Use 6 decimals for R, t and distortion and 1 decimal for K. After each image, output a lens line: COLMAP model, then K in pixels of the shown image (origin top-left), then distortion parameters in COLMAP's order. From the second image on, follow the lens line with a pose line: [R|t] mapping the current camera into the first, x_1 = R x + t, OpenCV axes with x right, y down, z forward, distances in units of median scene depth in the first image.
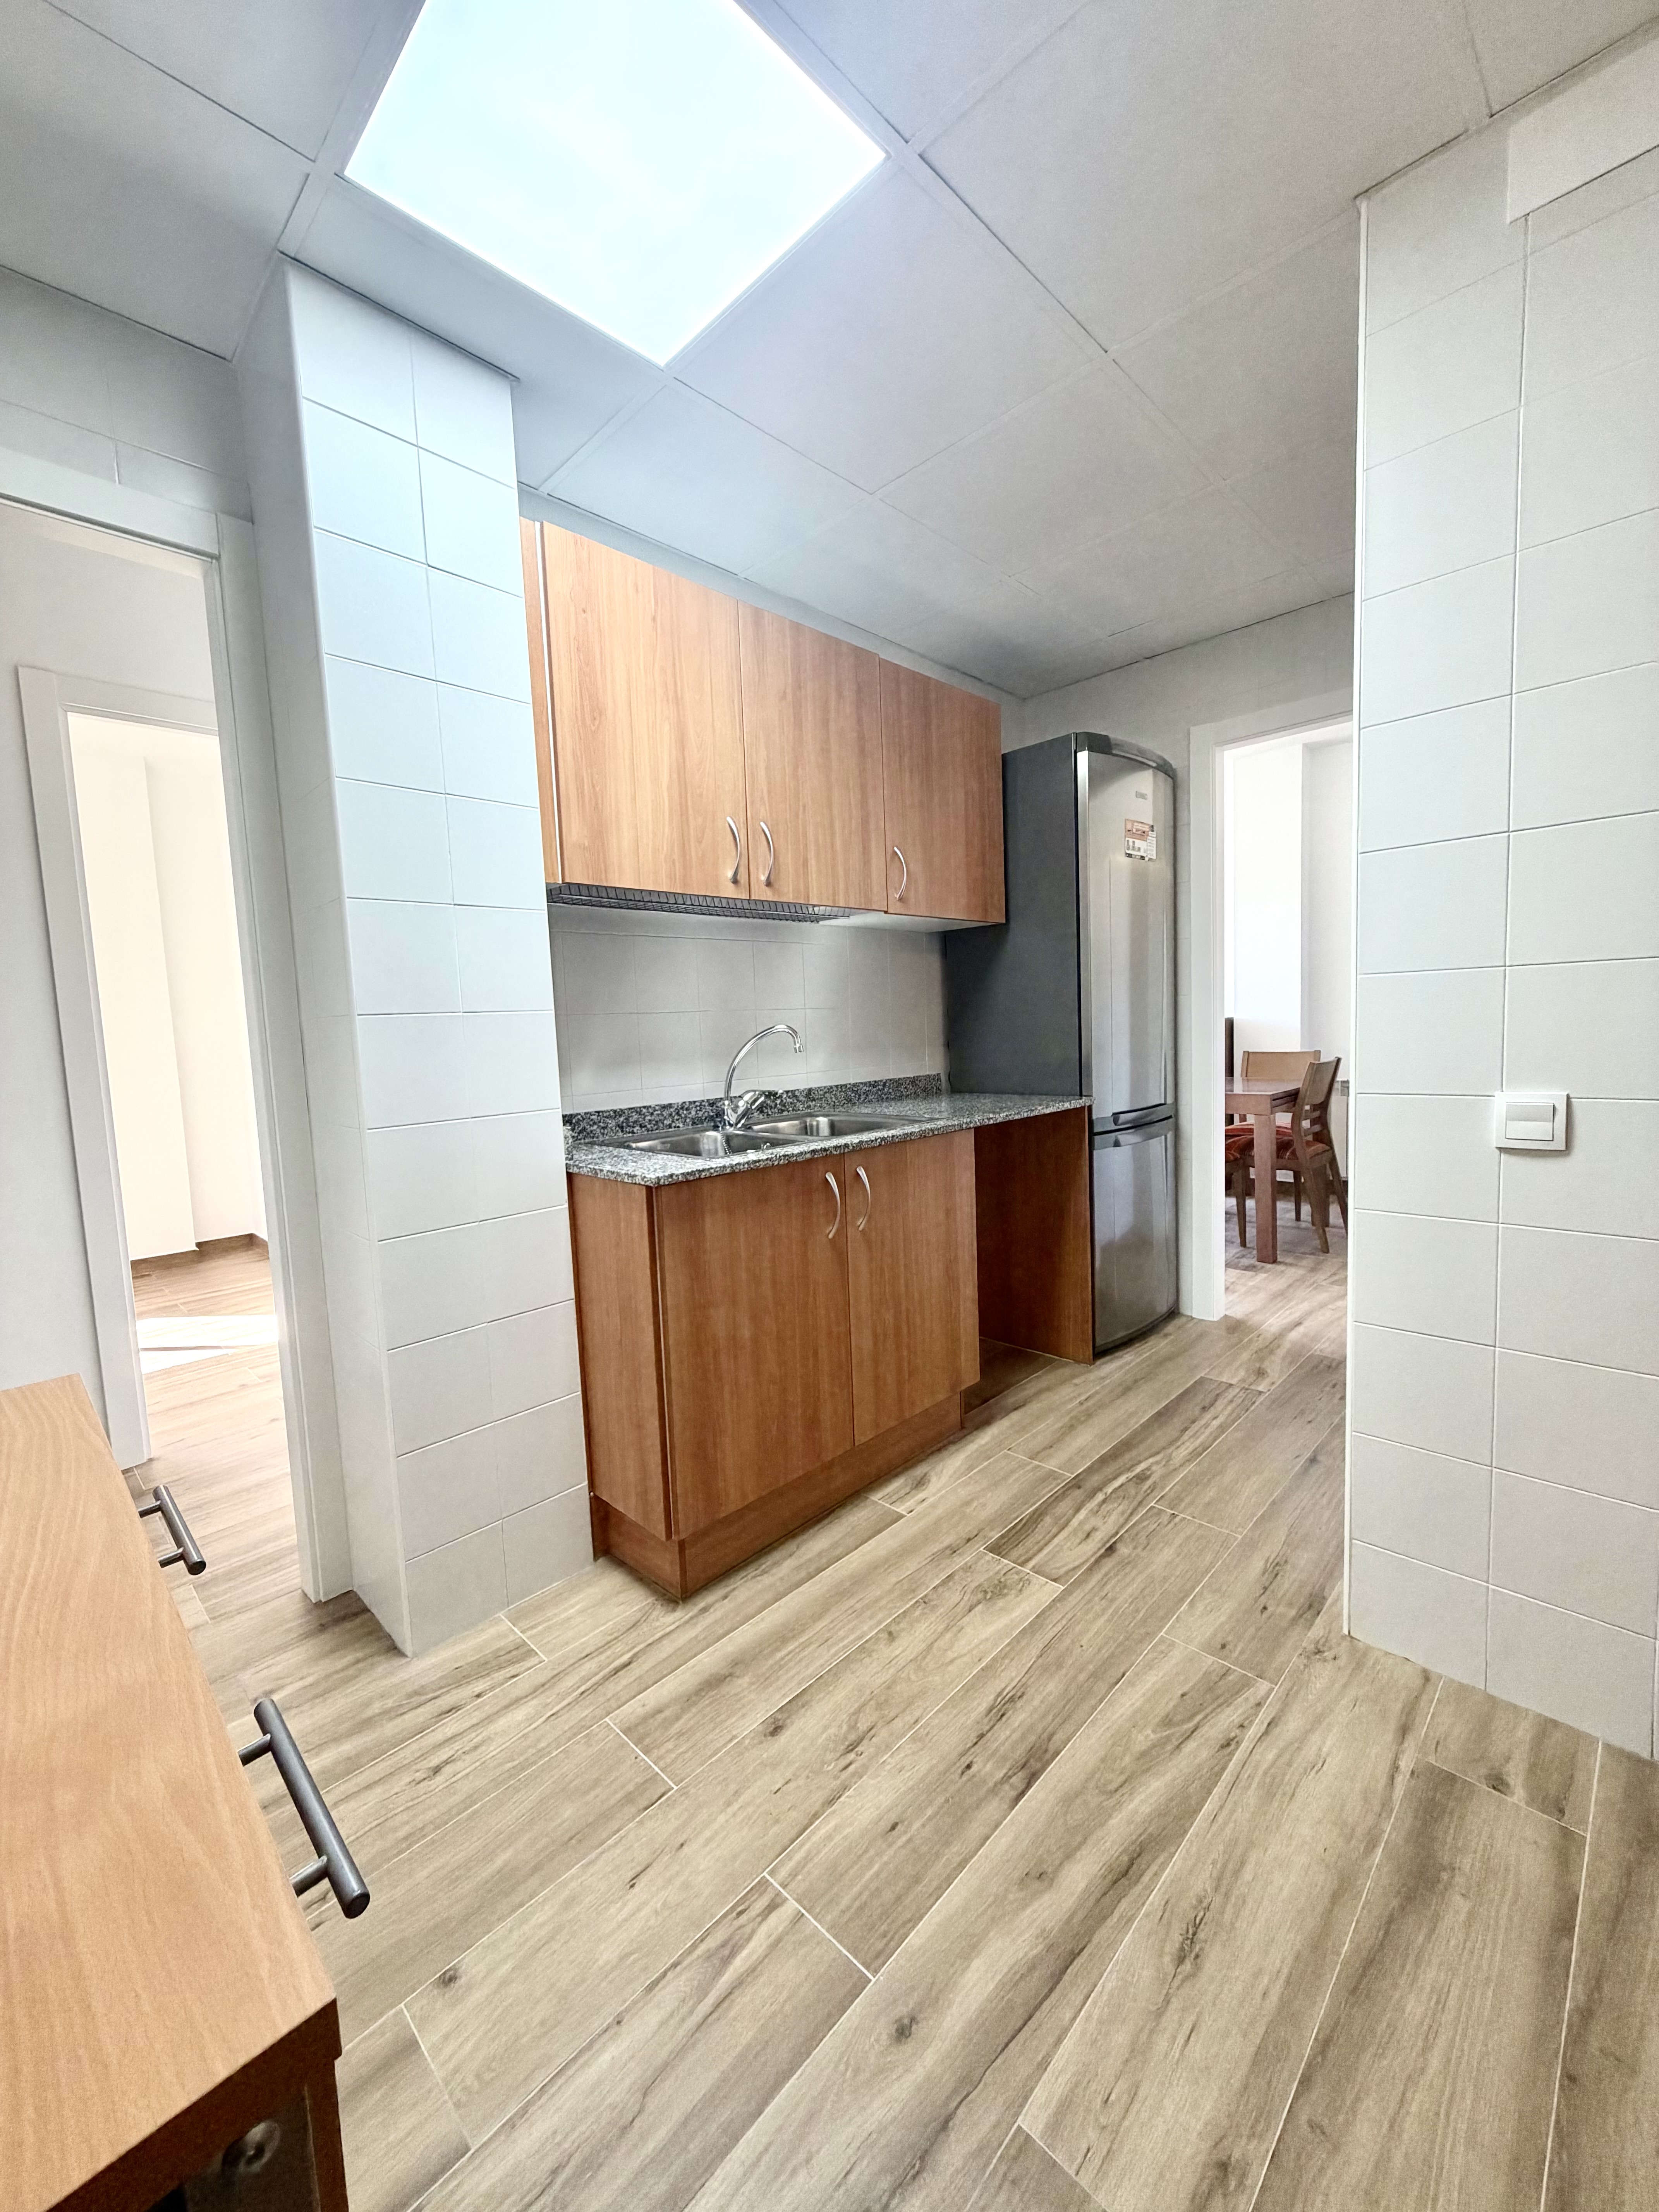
lens RADIAL K [[879.7, 0, 826.2], [0, 879.7, 1102.5], [0, 0, 1]] dist [0.000311, 0.000467]
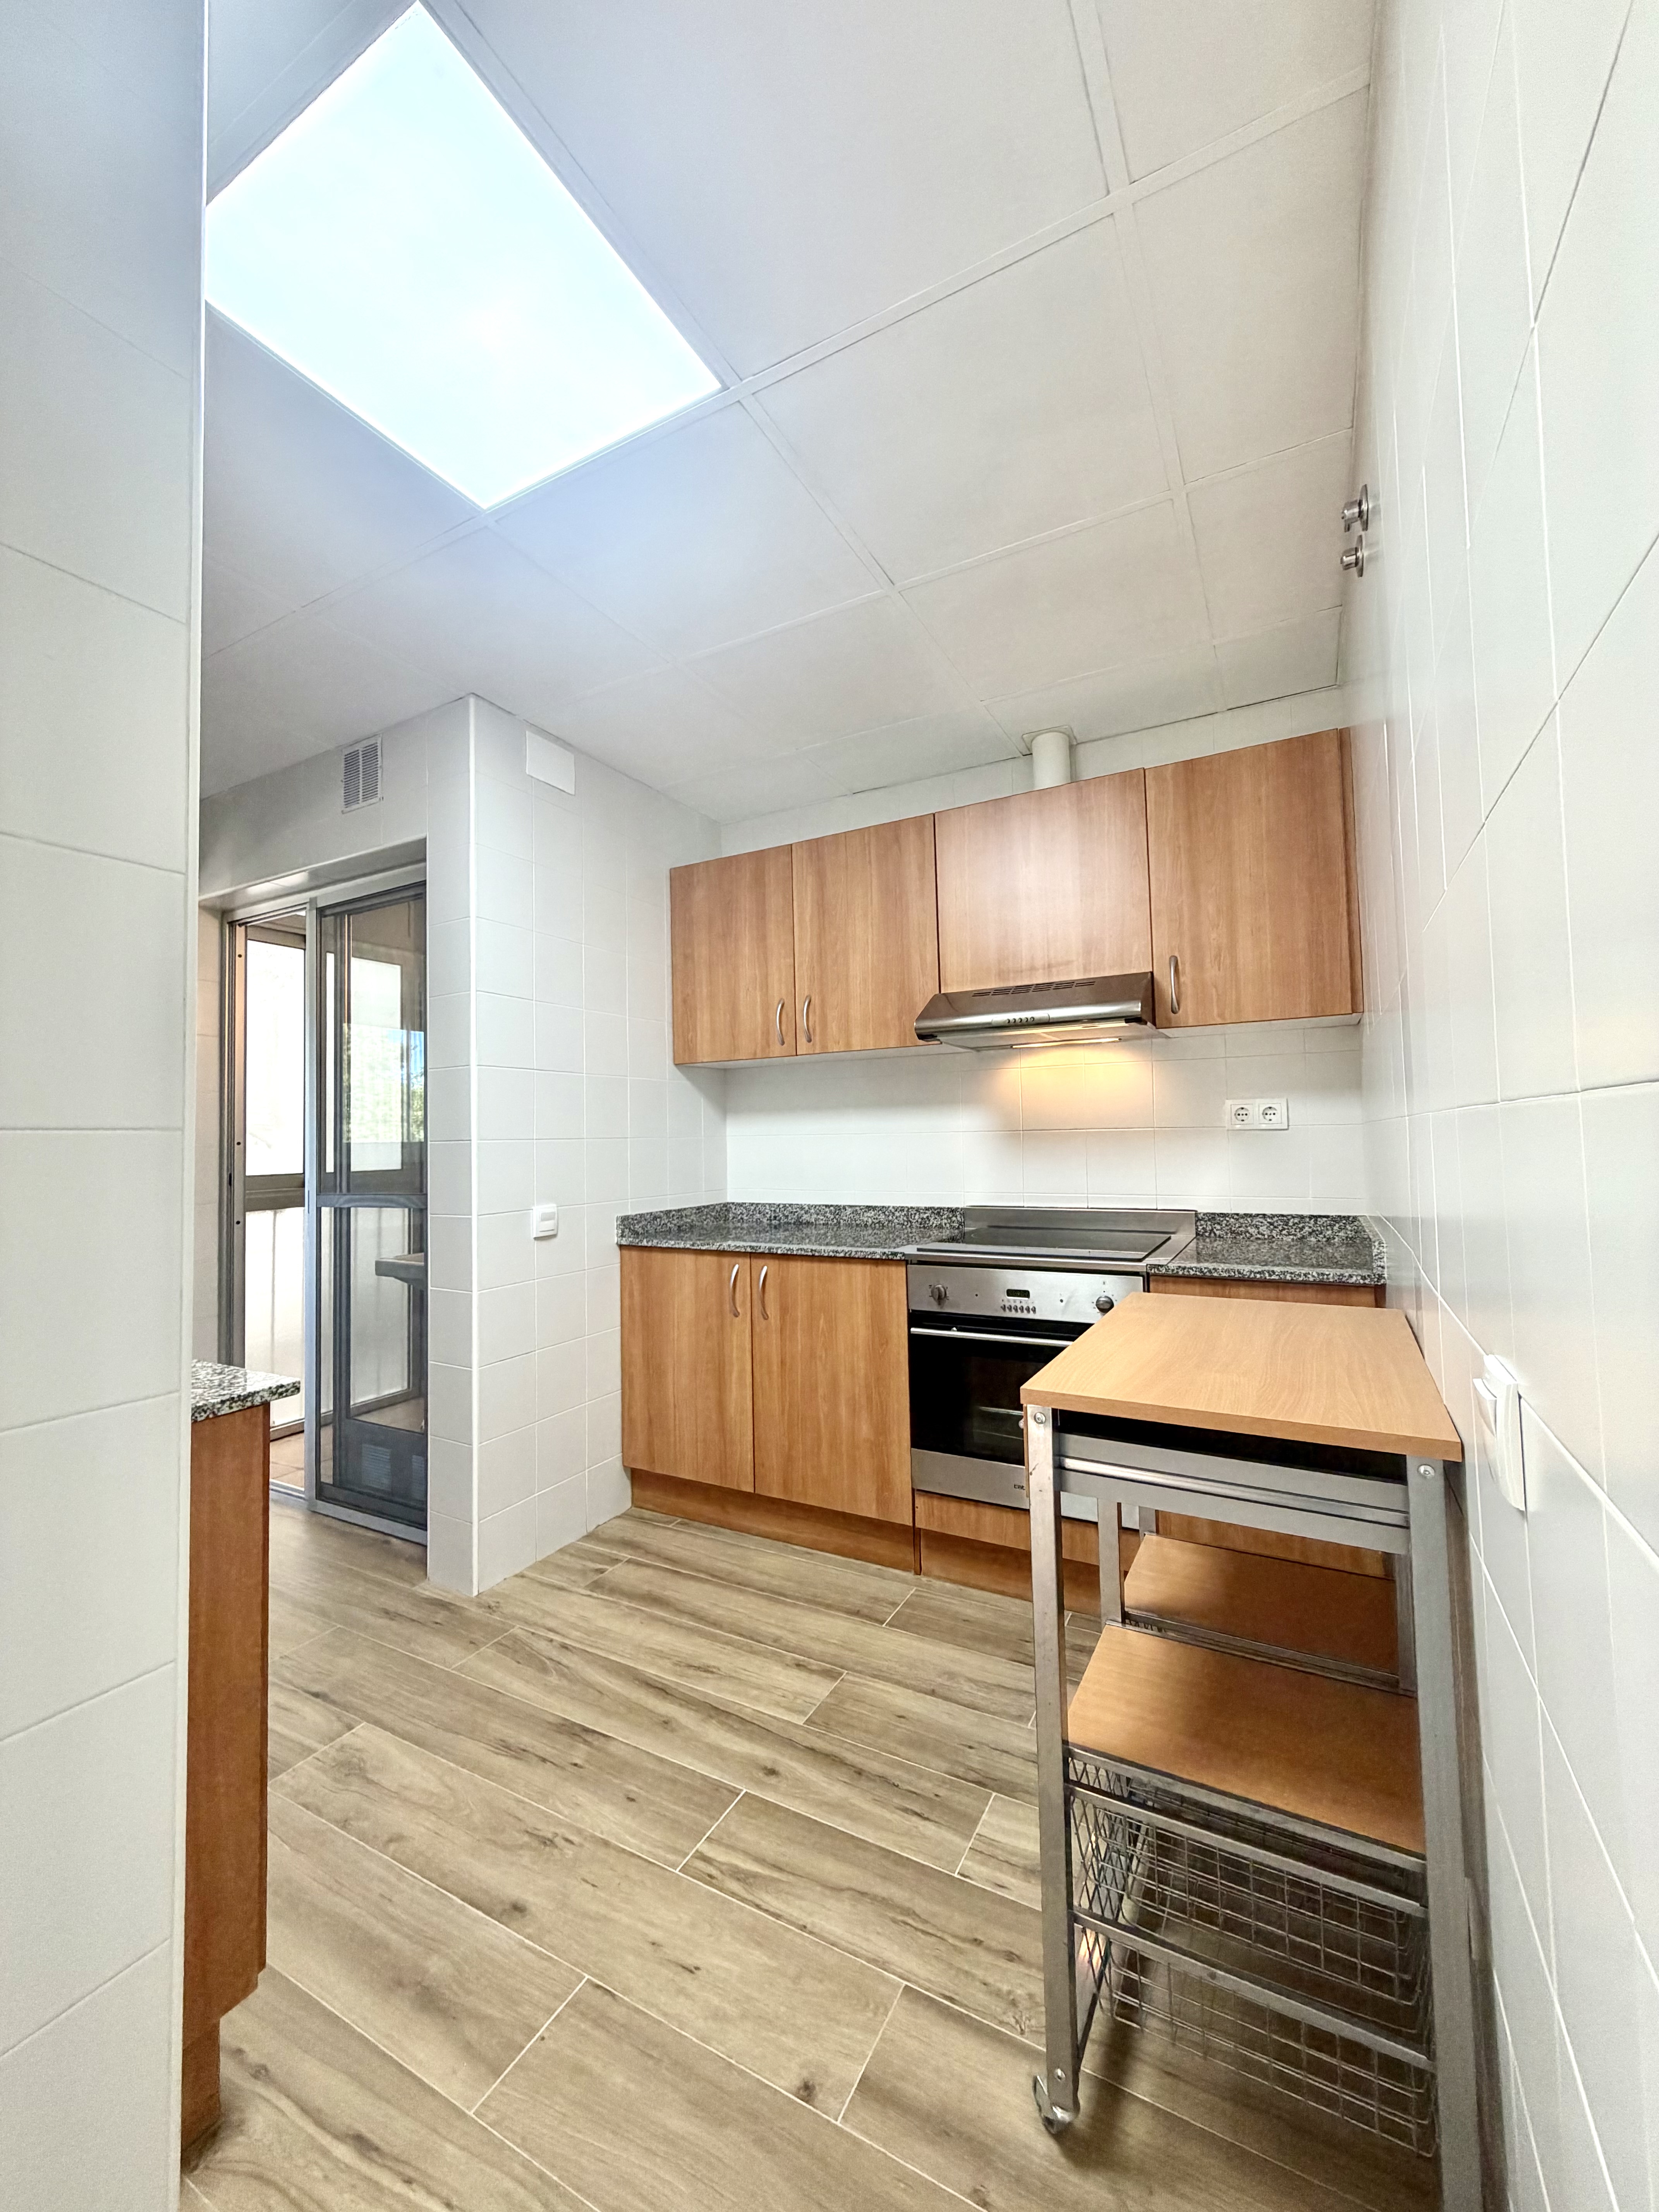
lens RADIAL K [[879.7, 0, 826.2], [0, 879.7, 1102.5], [0, 0, 1]] dist [0.000311, 0.000467]
pose [[-0.269171, 0.087316, 0.959126, -1.301734], [0.118593, 0.991308, -0.056964, -0.057544], [-0.955763, 0.098412, -0.277186, 0.994708]]
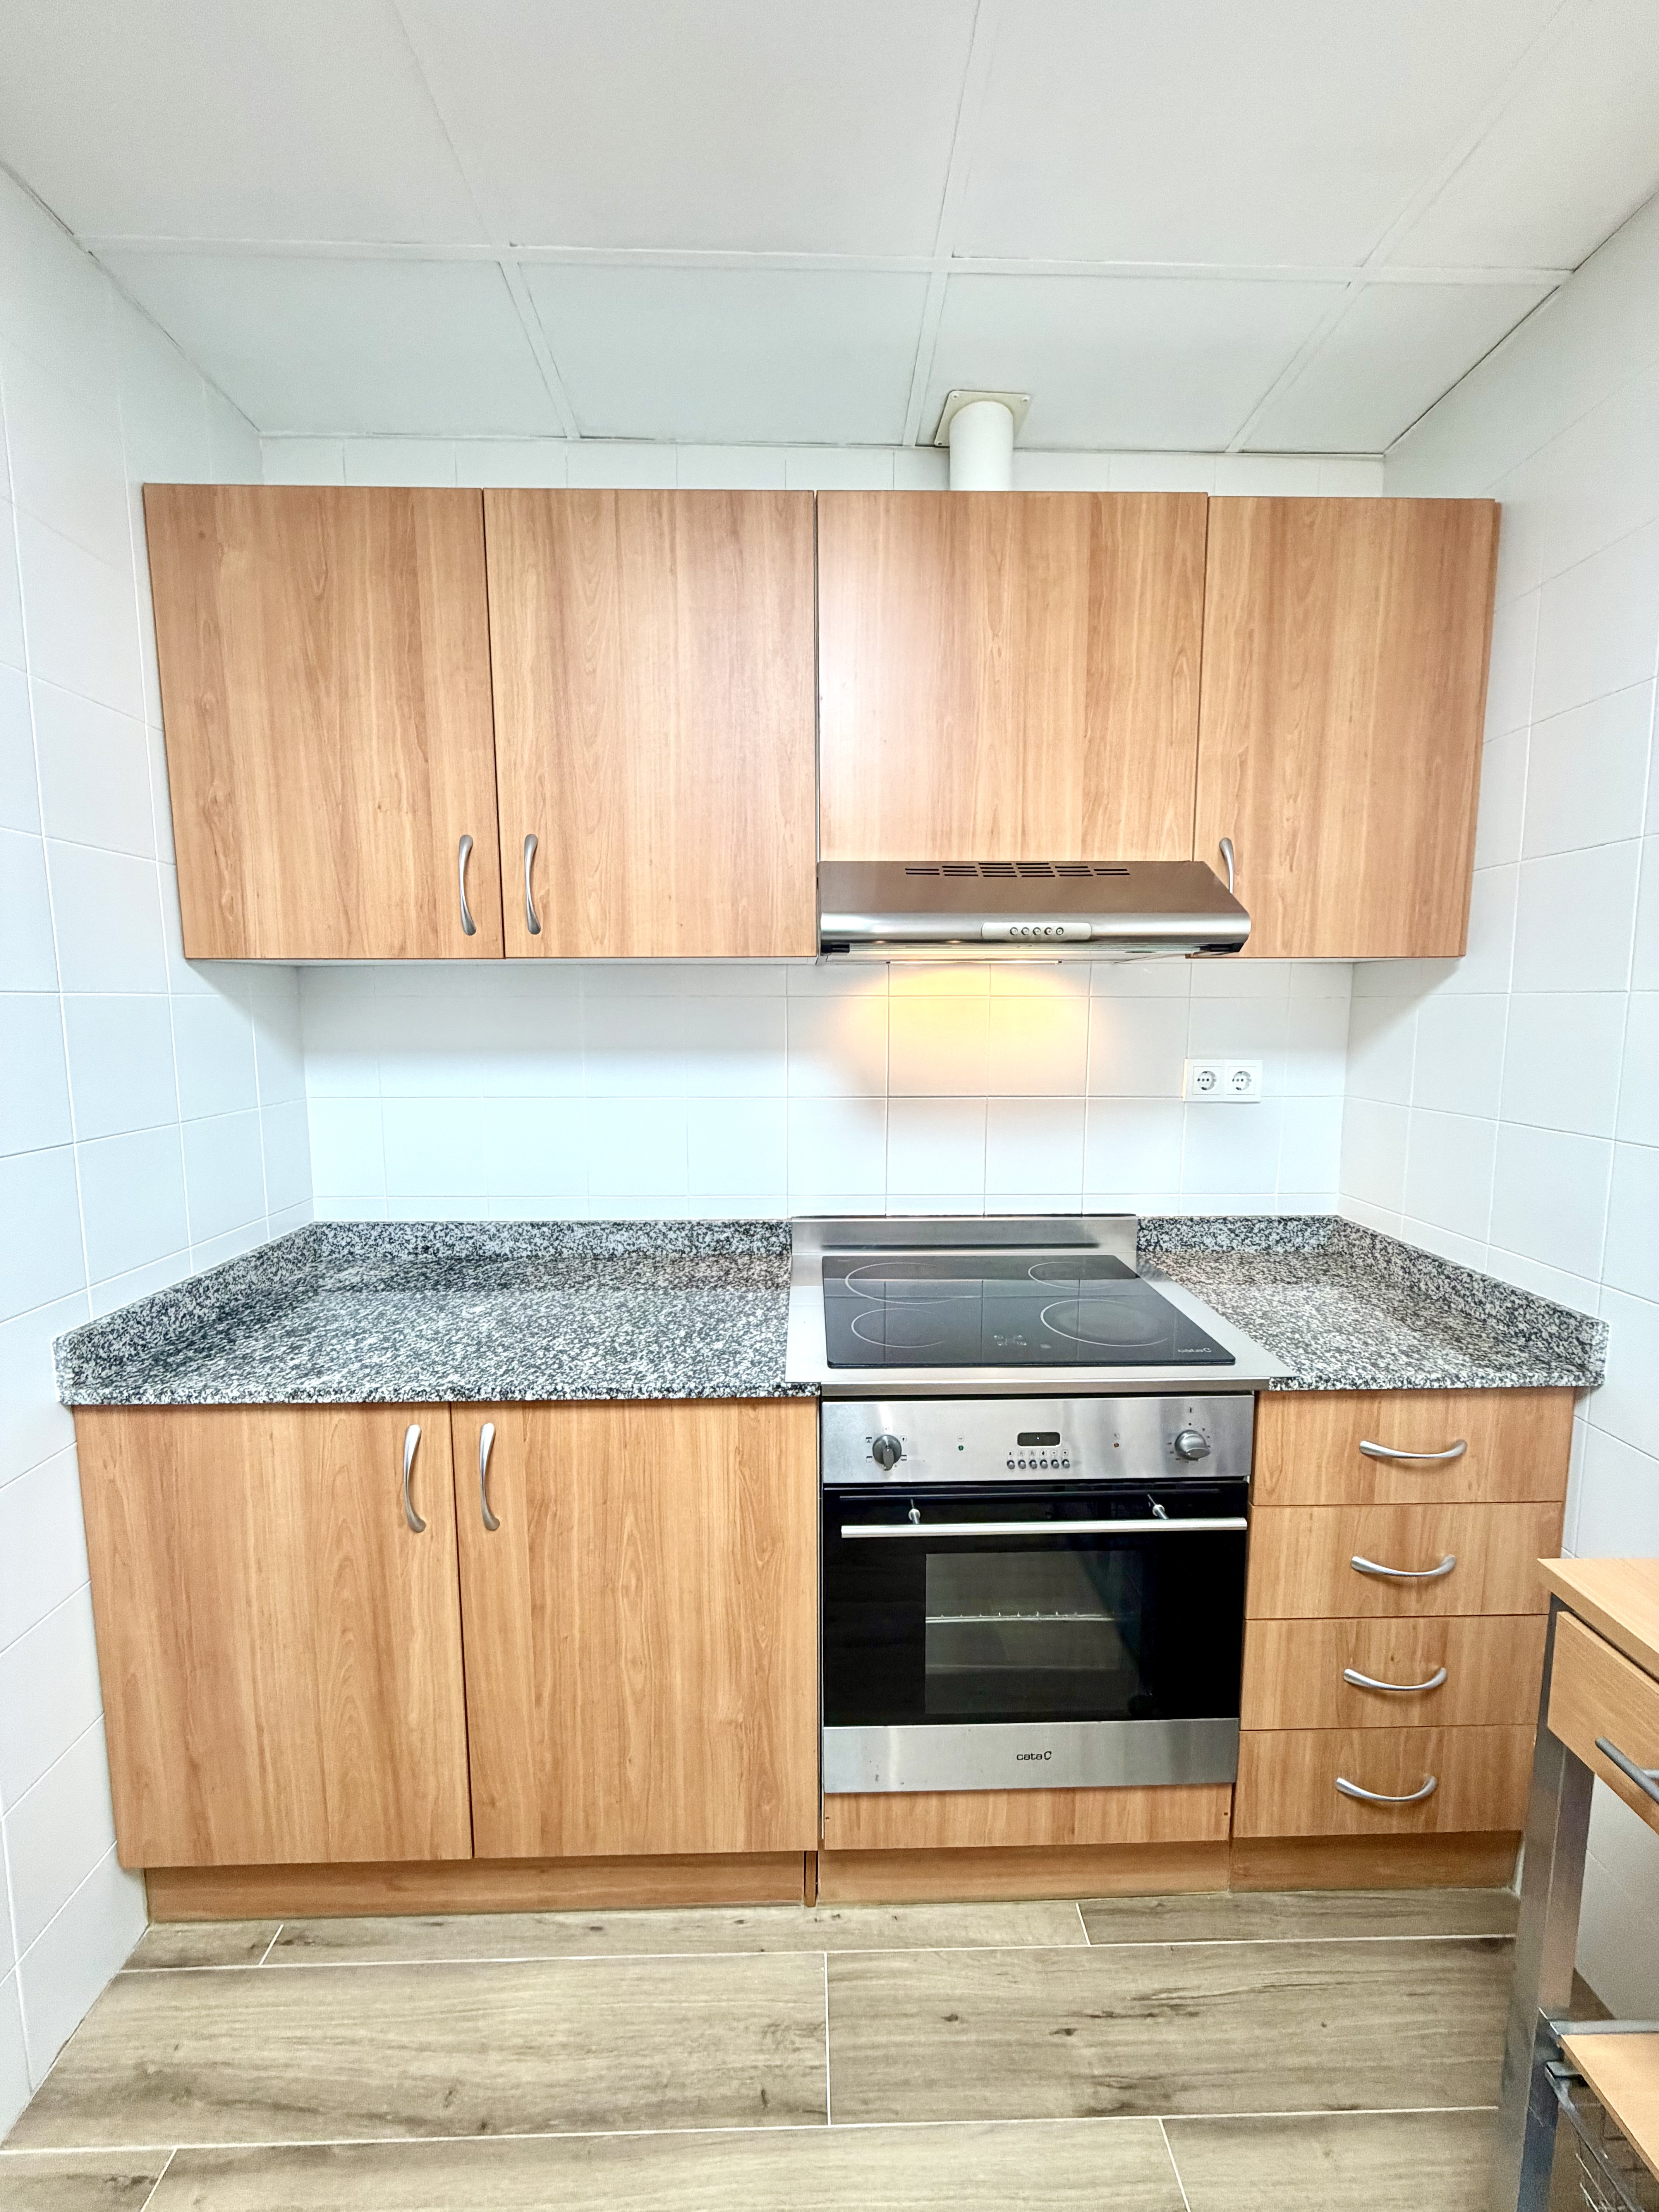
lens RADIAL K [[879.7, 0, 826.2], [0, 879.7, 1102.5], [0, 0, 1]] dist [0.000311, 0.000467]
pose [[-0.716136, -0.035710, 0.697047, -0.180226], [0.094716, 0.984480, 0.147746, -0.264134], [-0.691504, 0.171827, -0.701639, 0.957995]]
